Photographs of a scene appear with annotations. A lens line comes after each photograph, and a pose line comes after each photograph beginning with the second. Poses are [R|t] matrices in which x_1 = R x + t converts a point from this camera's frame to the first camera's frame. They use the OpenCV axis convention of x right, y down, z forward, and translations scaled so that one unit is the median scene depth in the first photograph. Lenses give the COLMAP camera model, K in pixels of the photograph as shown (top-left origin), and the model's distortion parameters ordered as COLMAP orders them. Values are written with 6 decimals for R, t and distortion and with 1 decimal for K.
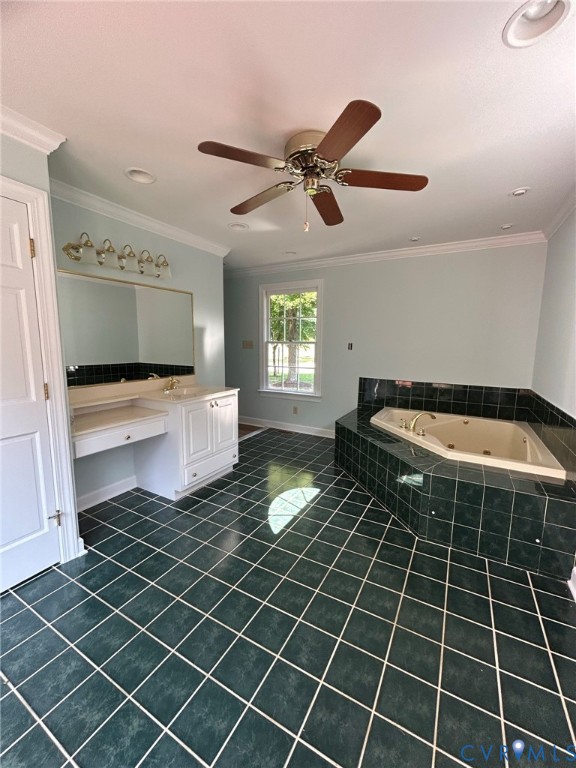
lens RADIAL K [[312.1, 0, 290.9], [0, 312.1, 383.2], [0, 0, 1]] dist [0.000638, -0.000091]
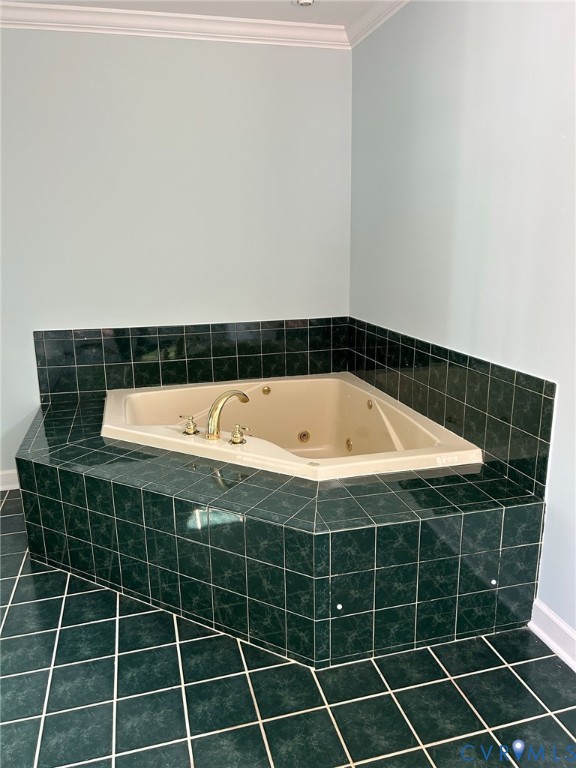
lens RADIAL K [[587.6, 0, 285.1], [0, 587.6, 386.8], [0, 0, 1]] dist [0.009689, -0.002570]
pose [[0.723697, -0.194048, 0.662275, -0.090215], [0.116474, 0.980232, 0.159934, -0.044327], [-0.680218, -0.038606, 0.731993, 0.294165]]
